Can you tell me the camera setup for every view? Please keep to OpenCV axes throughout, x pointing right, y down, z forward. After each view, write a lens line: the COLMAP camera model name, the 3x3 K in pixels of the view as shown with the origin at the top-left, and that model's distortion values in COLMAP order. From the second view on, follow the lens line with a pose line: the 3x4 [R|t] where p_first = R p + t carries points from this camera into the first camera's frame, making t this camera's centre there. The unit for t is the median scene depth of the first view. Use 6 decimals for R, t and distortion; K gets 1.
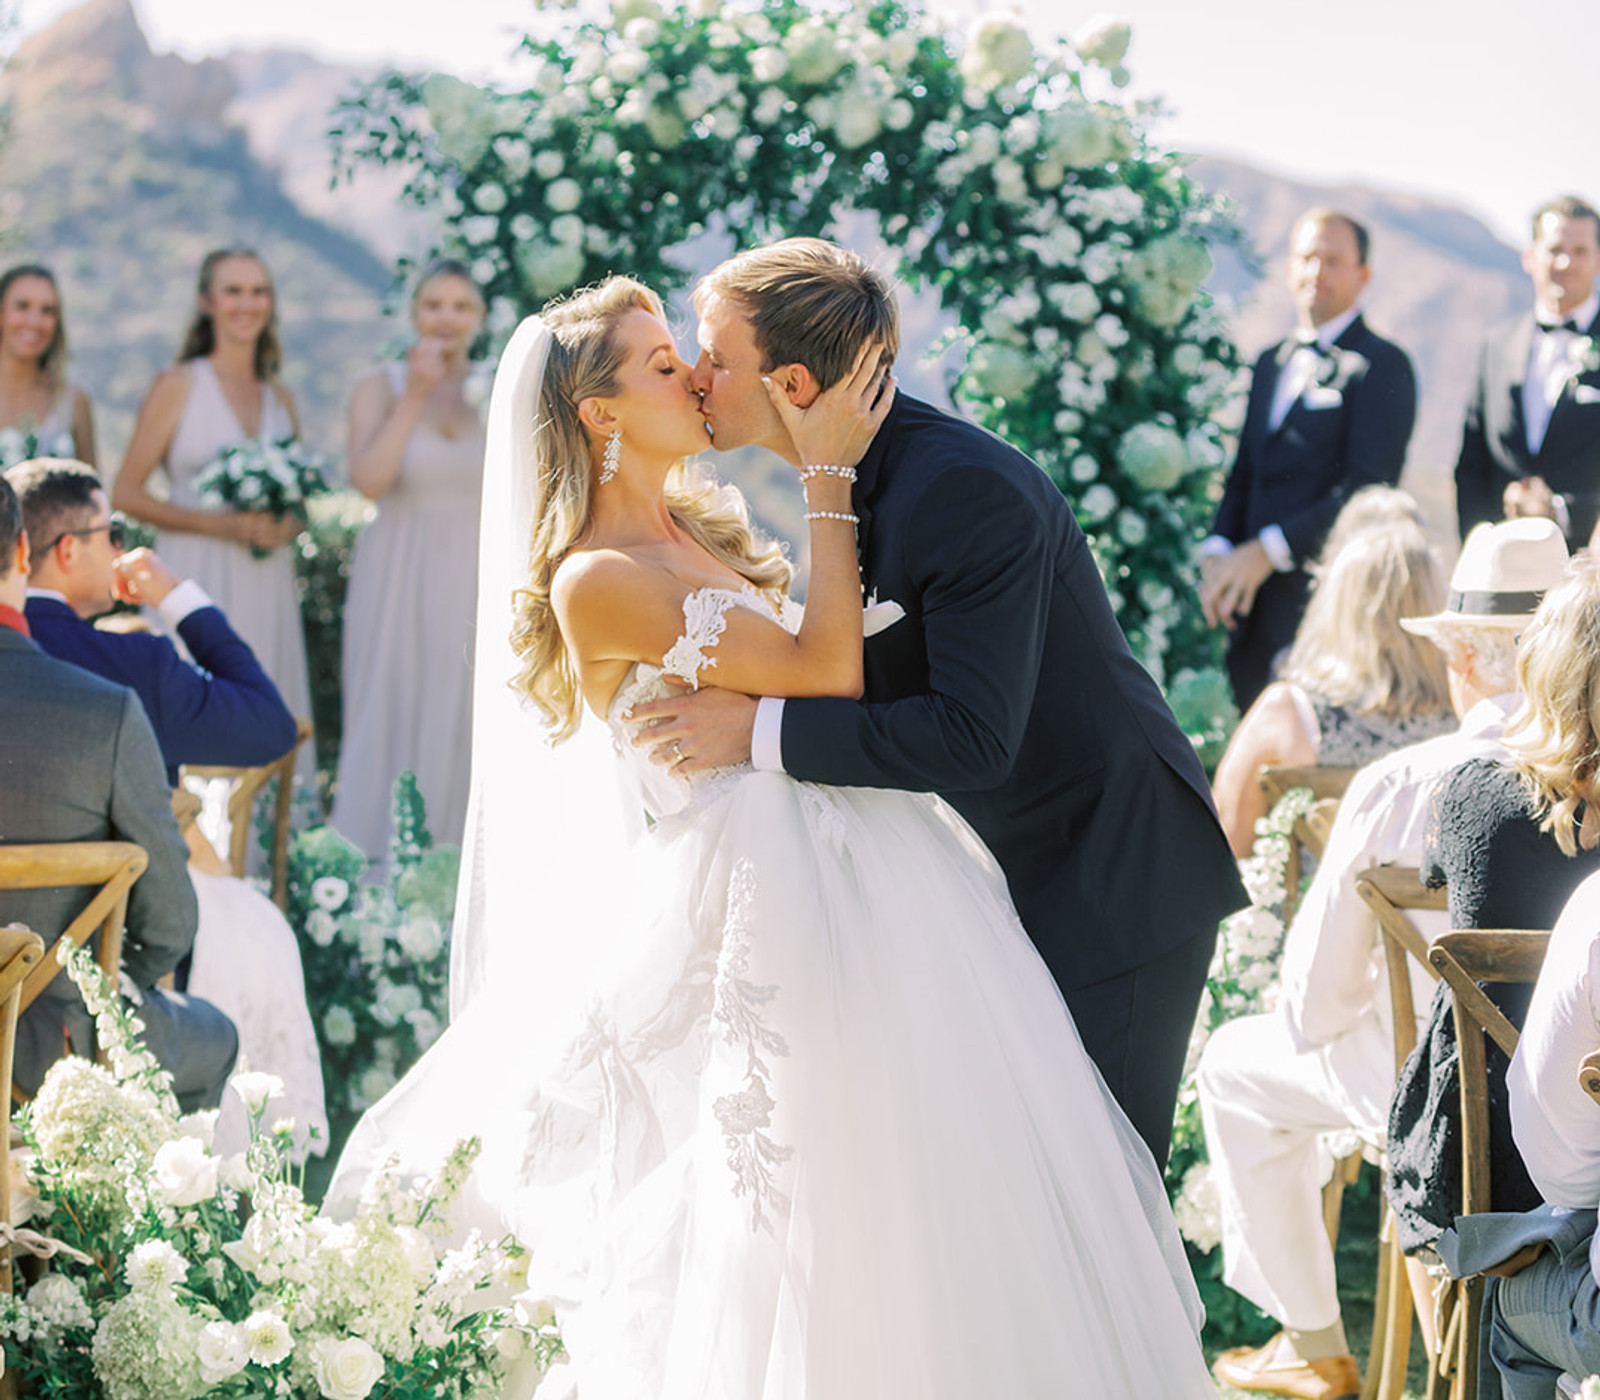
lens RADIAL K [[5550.7, 0, 800.0], [0, 5550.7, 700.0], [0, 0, 1]] dist [-0.101037, 0.575912]
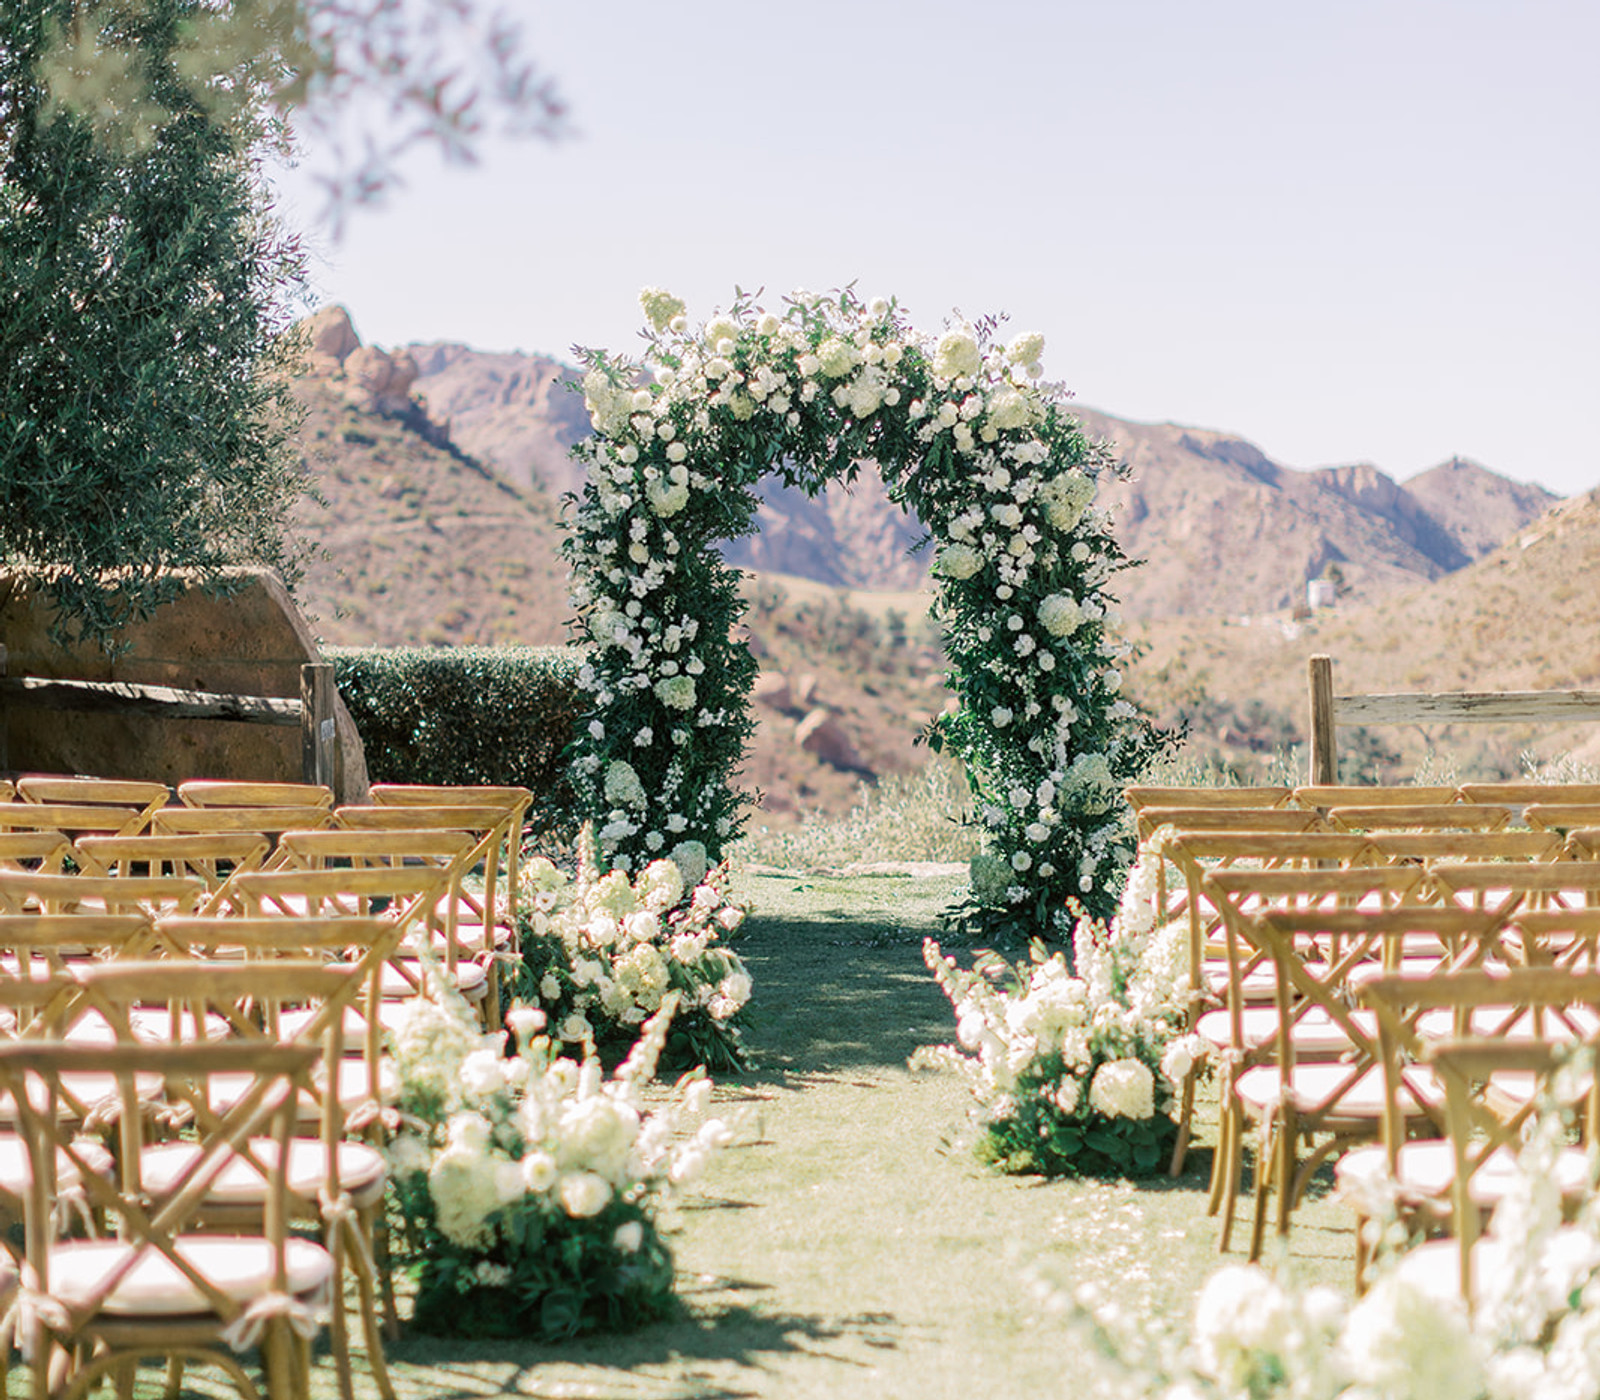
lens RADIAL K [[3760.4, 0, 800.0], [0, 3760.4, 700.0], [0, 0, 1]] dist [-0.259659, -0.389352]
pose [[0.999900, -0.014138, -0.000690, -0.008337], [0.014120, 0.999678, -0.021104, 0.000839], [0.000988, 0.021092, 0.999777, -0.045362]]
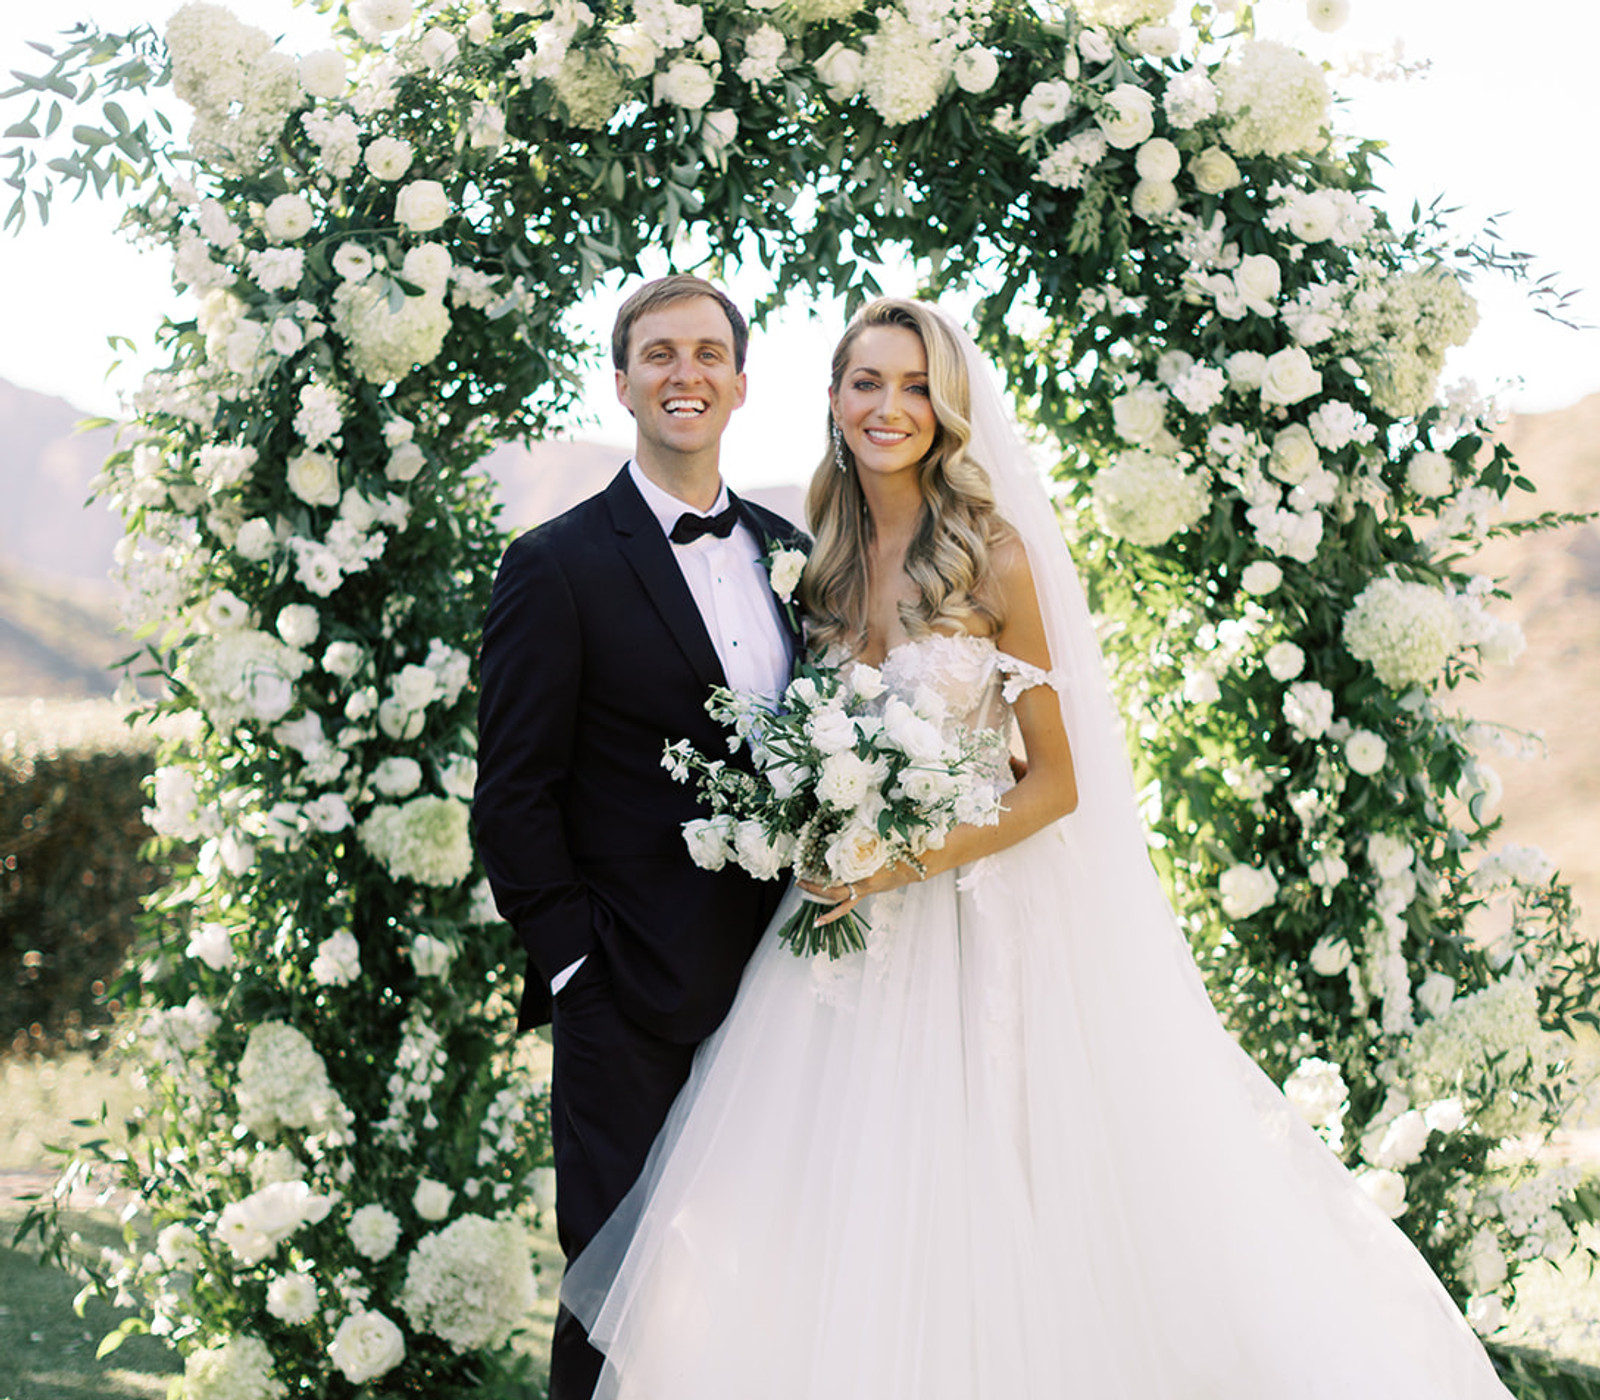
lens RADIAL K [[3760.4, 0, 800.0], [0, 3760.4, 700.0], [0, 0, 1]] dist [-0.259659, -0.389352]
pose [[0.988059, -0.024577, 0.152105, -0.064022], [0.027890, 0.999417, -0.019685, -0.030041], [-0.151532, 0.023692, 0.988168, 0.604344]]
